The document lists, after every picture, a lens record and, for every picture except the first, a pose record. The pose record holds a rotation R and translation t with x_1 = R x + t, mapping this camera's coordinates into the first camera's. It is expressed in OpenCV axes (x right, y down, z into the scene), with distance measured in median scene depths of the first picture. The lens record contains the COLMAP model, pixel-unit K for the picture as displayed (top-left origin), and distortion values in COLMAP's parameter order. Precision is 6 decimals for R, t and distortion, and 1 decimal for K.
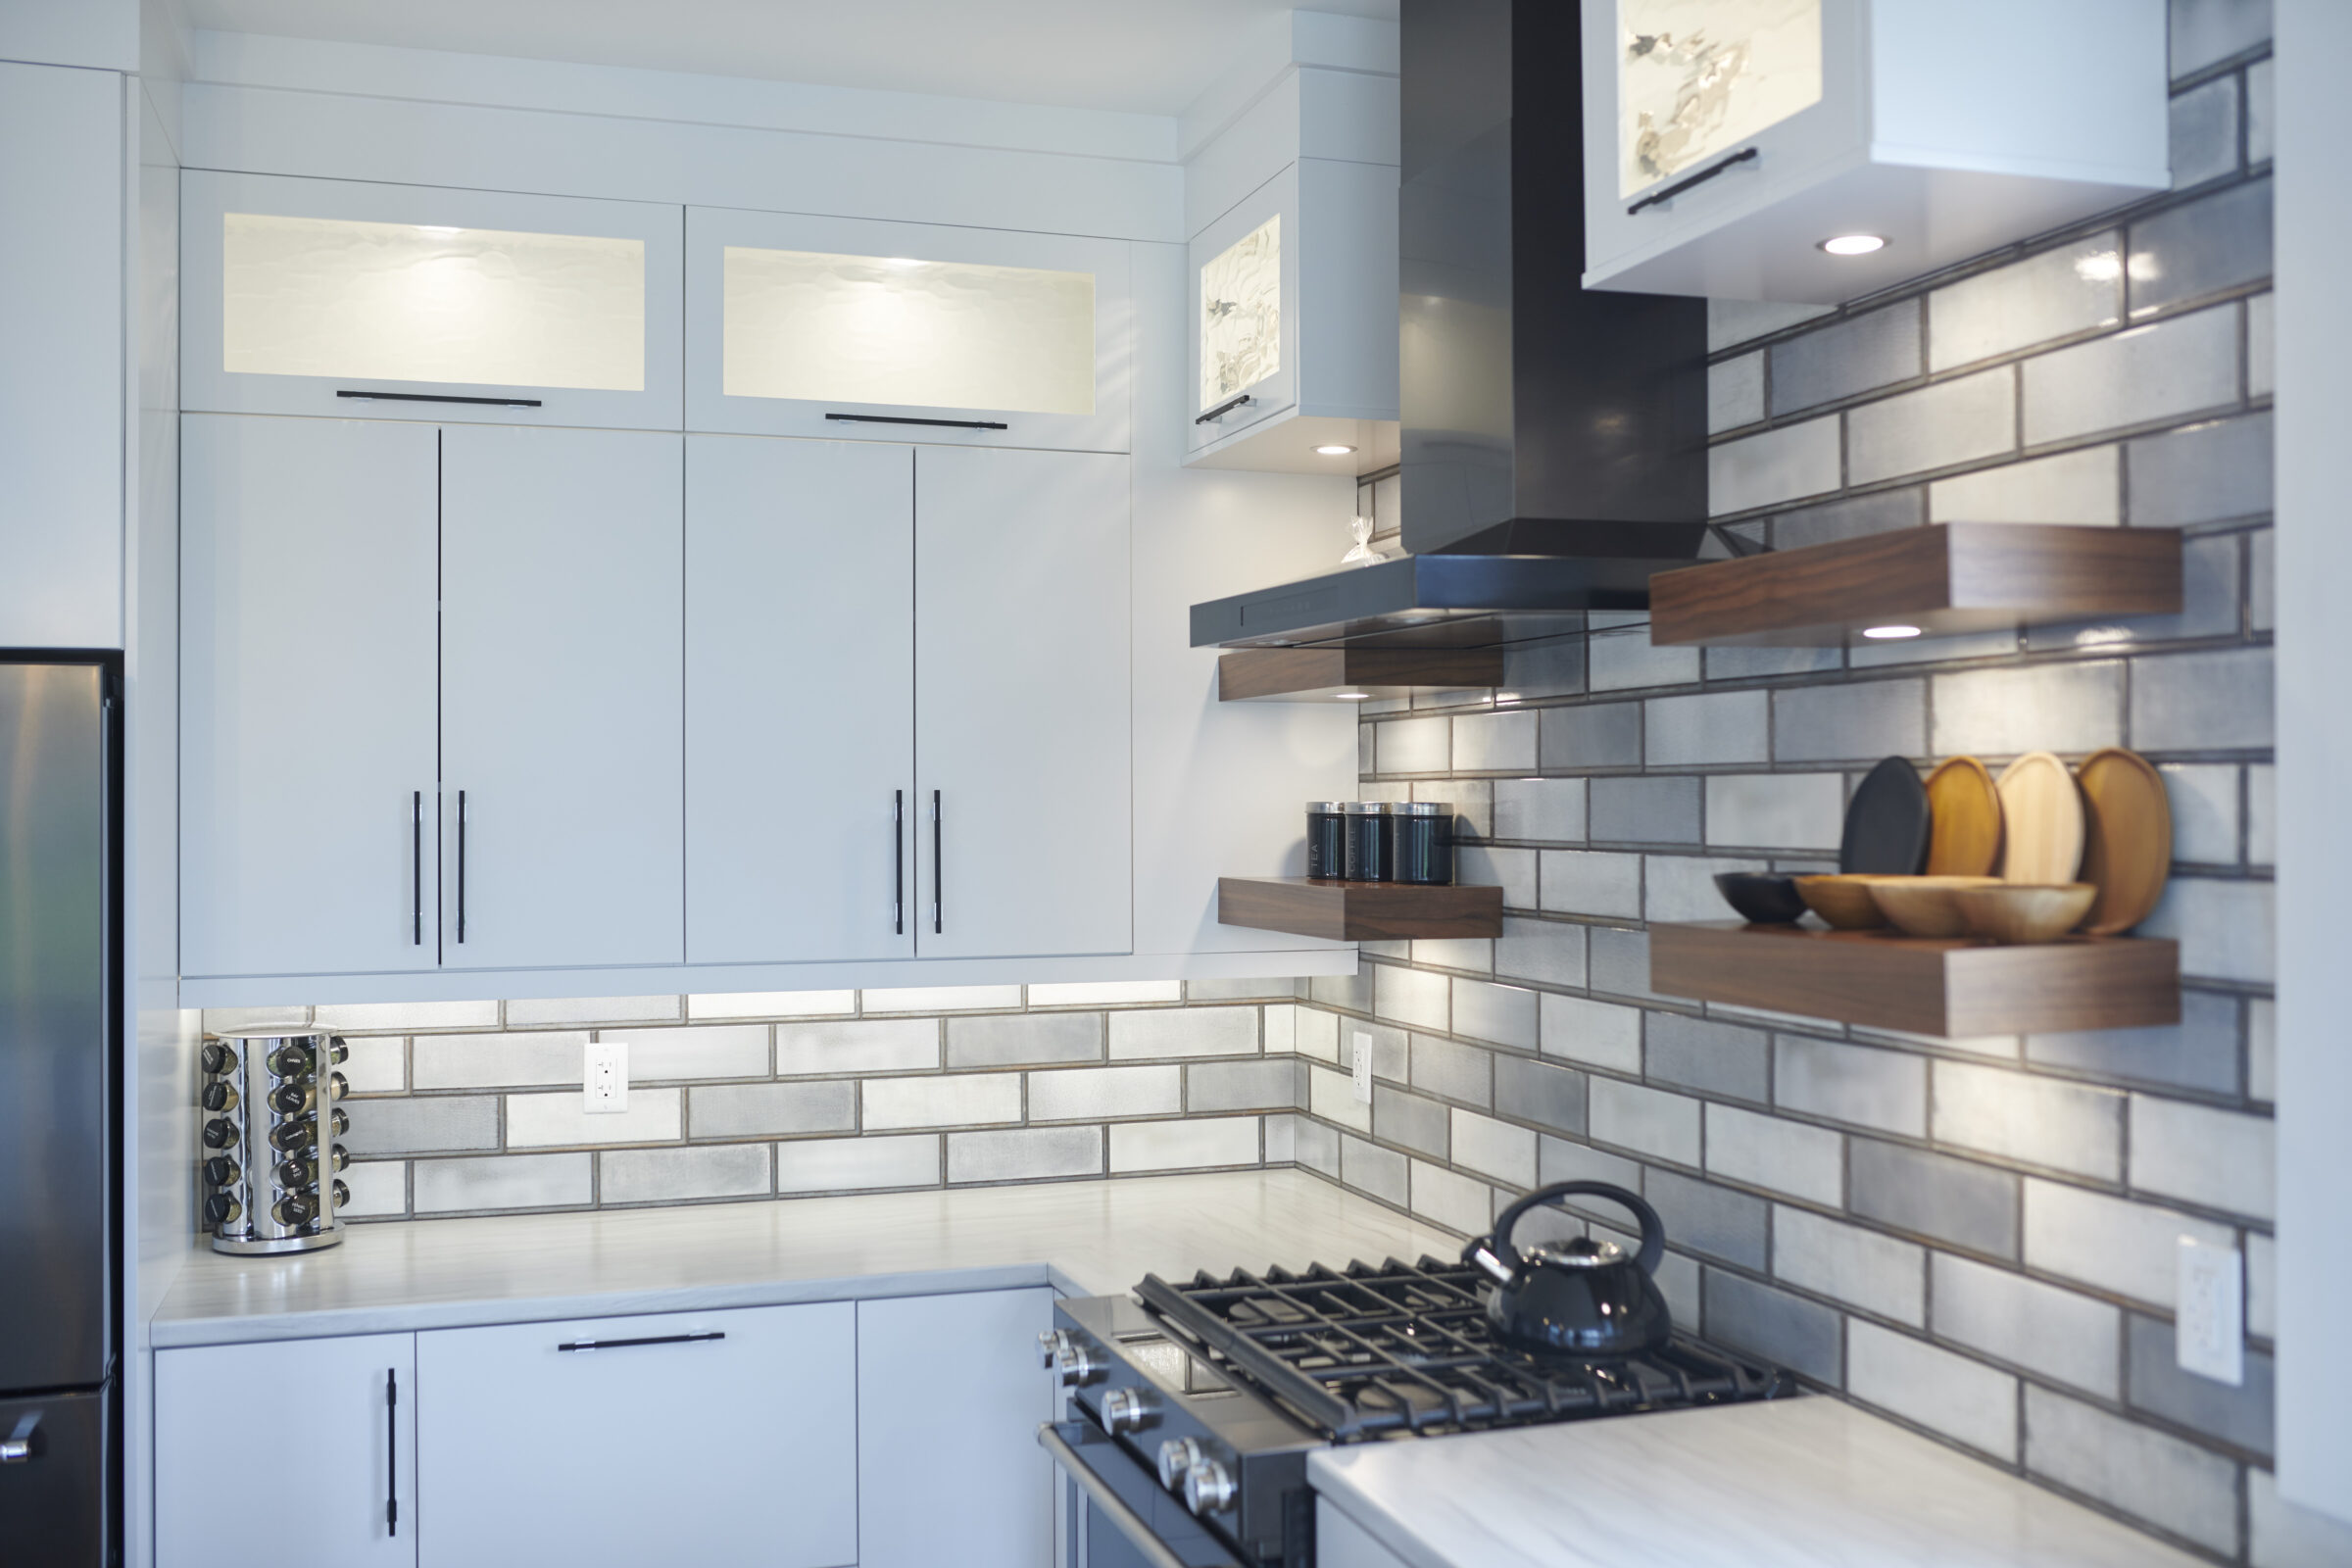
lens RADIAL K [[2266.2, 0, 1176.0], [0, 2266.2, 784.0], [0, 0, 1]] dist [-0.050783, 0.020254]
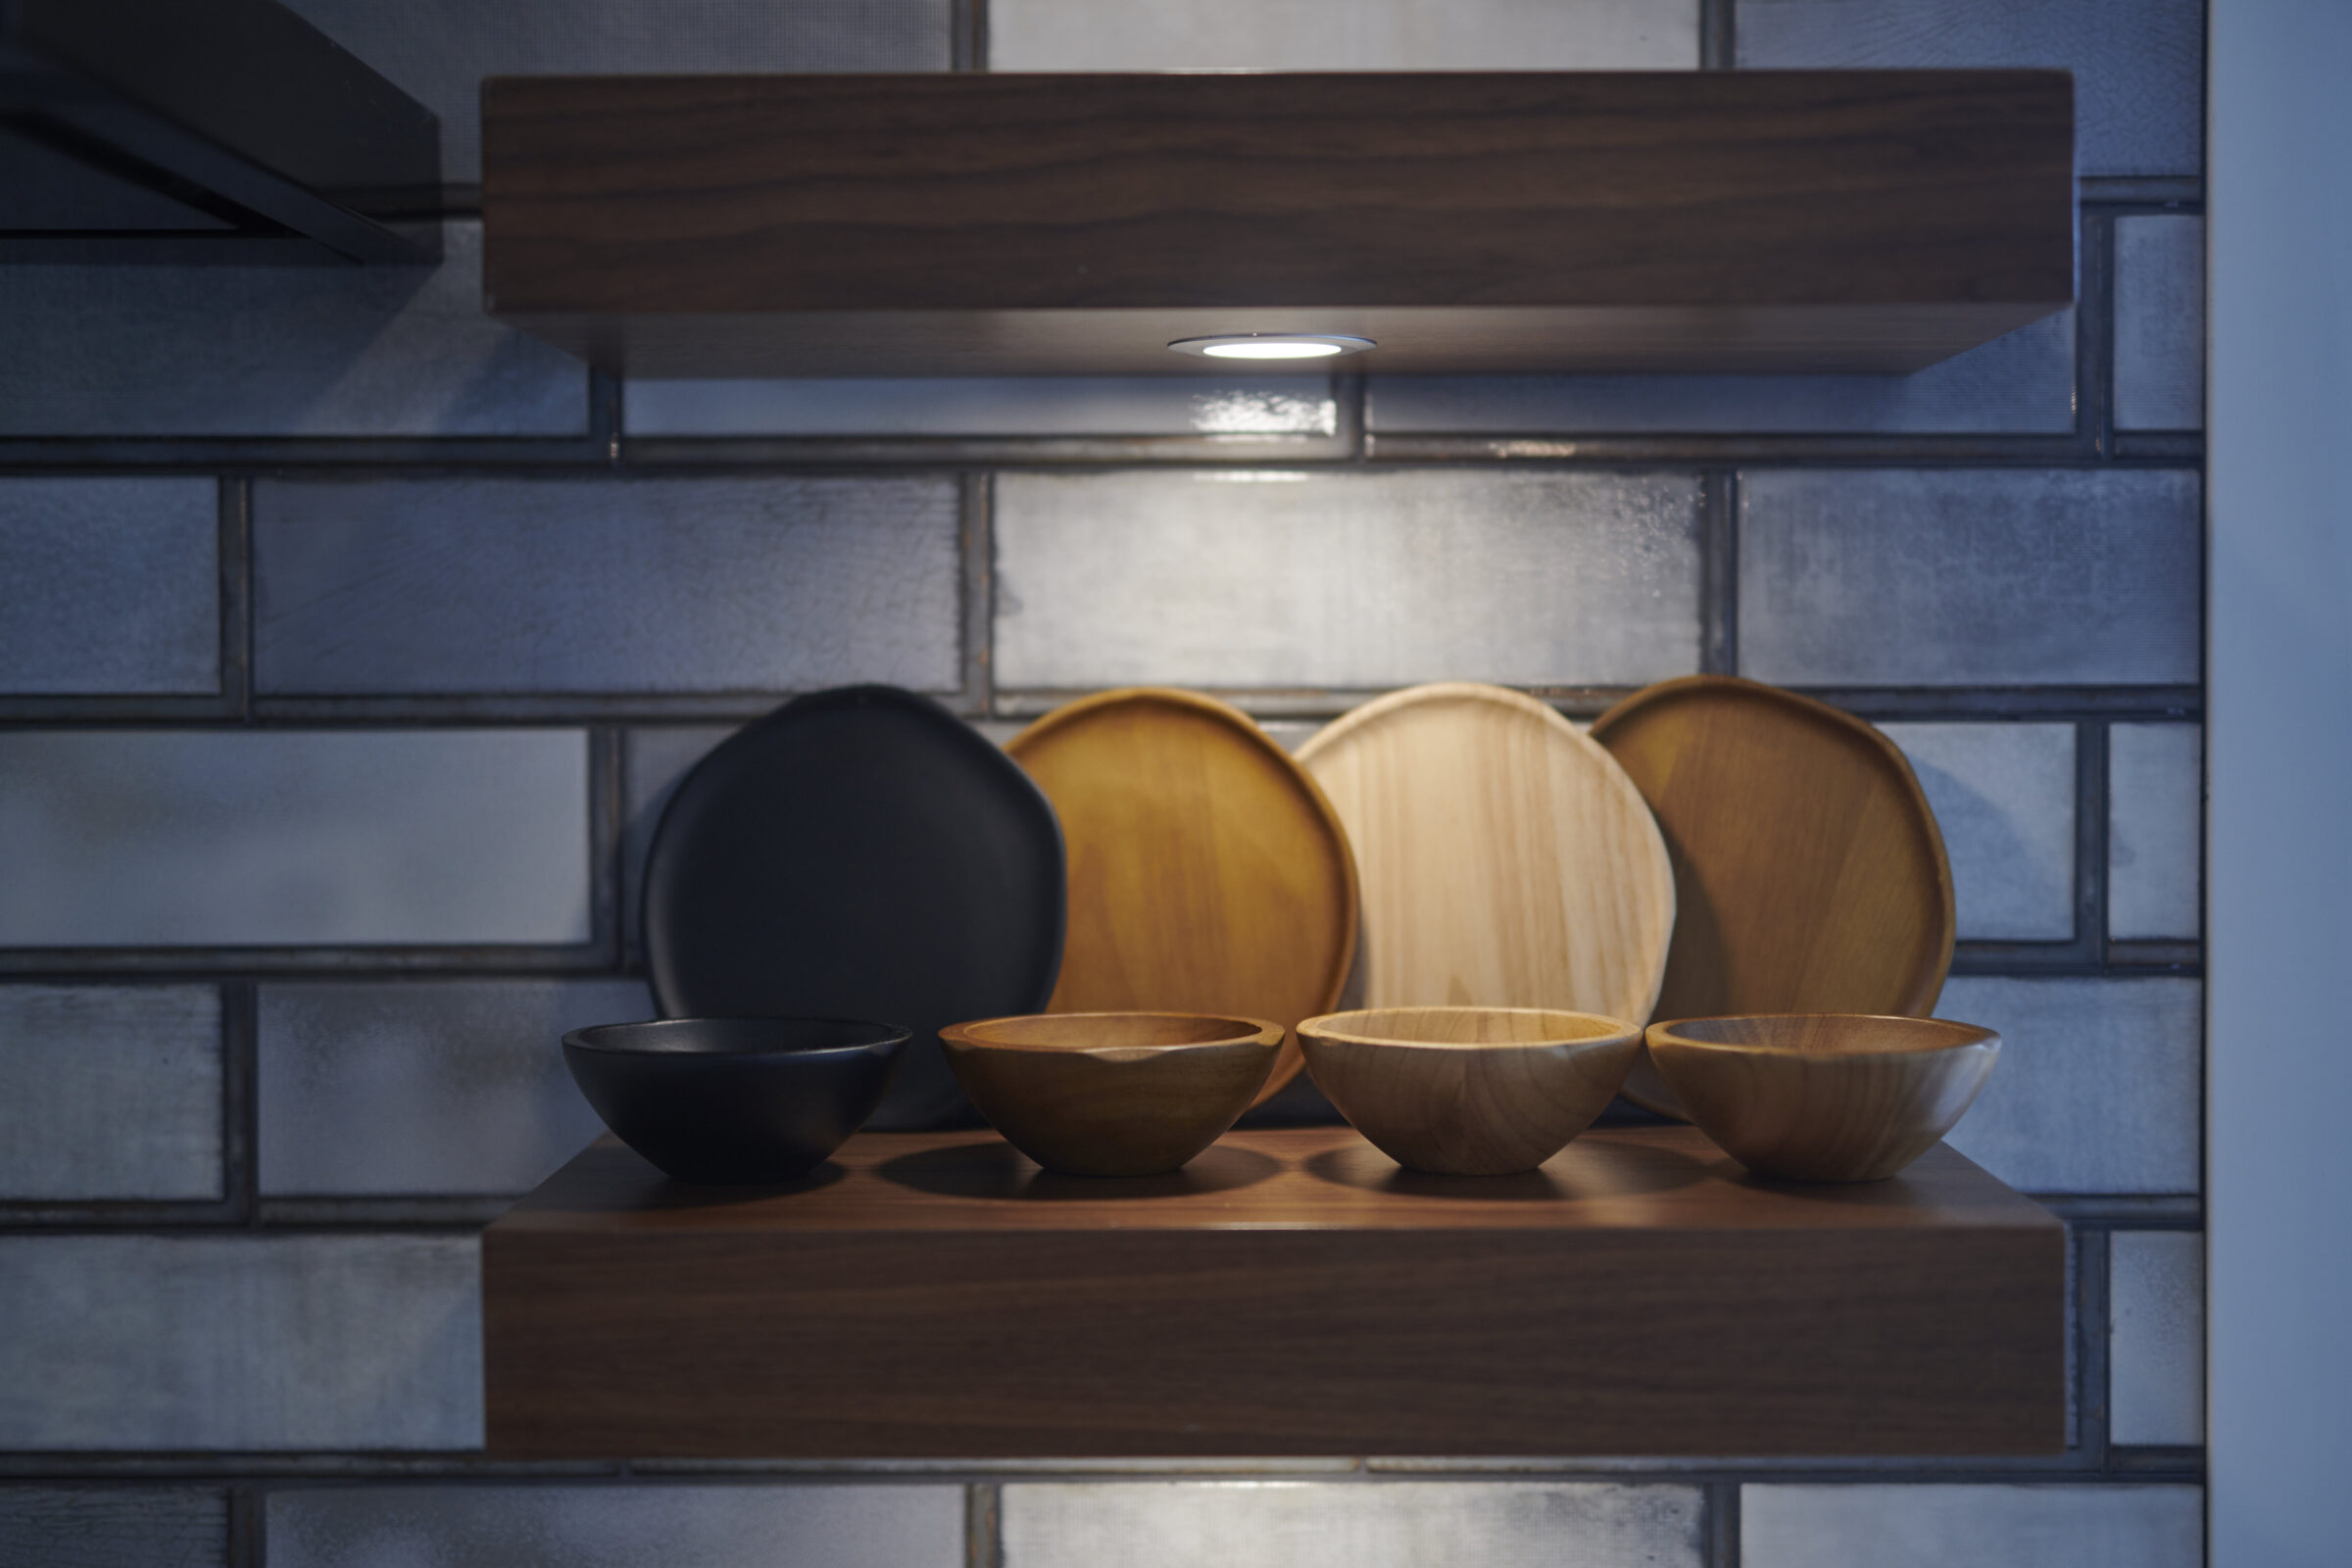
lens RADIAL K [[3372.3, 0, 1181.6], [0, 3372.3, 812.5], [0, 0, 1]] dist [0.003233, -0.007198]
pose [[0.305117, -0.028831, 0.951878, -0.139153], [-0.003143, 0.999506, 0.031281, -0.006522], [-0.952310, -0.012536, 0.304875, 0.568240]]
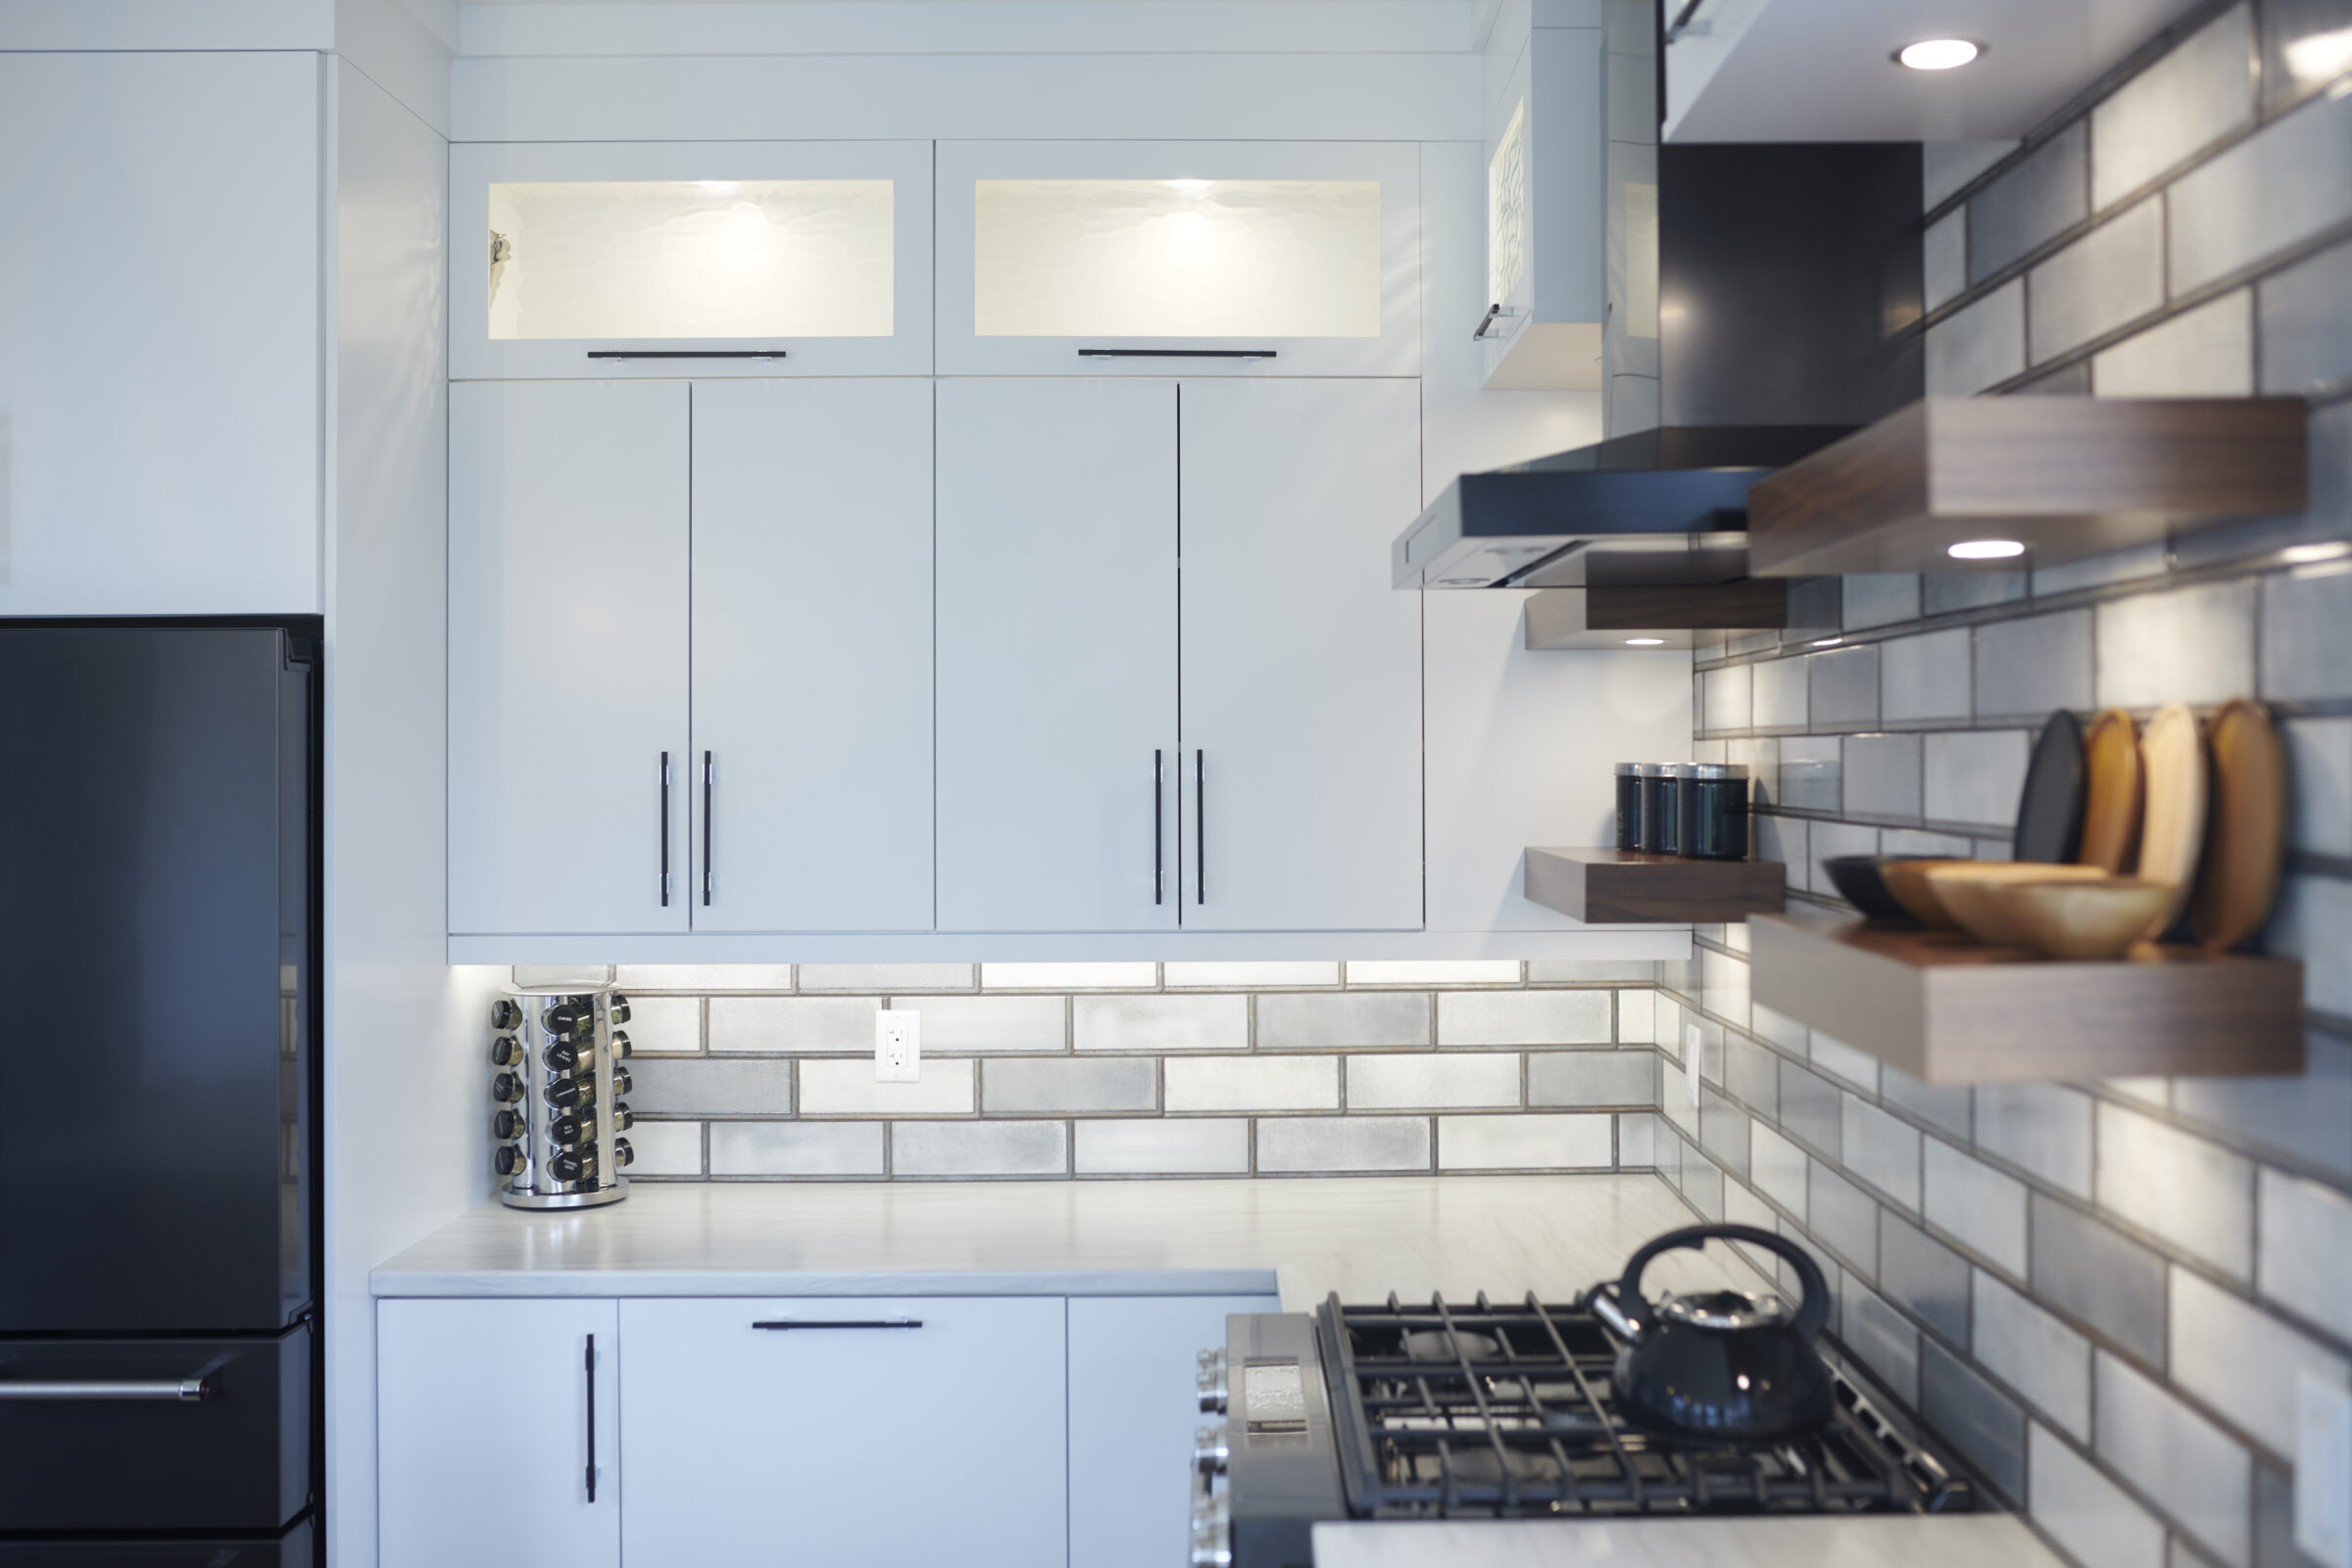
lens RADIAL K [[2285.8, 0, 1237.7], [0, 2285.8, 743.2], [0, 0, 1]] dist [-0.062704, -0.002872]
pose [[0.953774, -0.001491, -0.300523, 0.205300], [0.002082, 0.999996, 0.001648, -0.001668], [0.300519, -0.002197, 0.953773, 0.121583]]
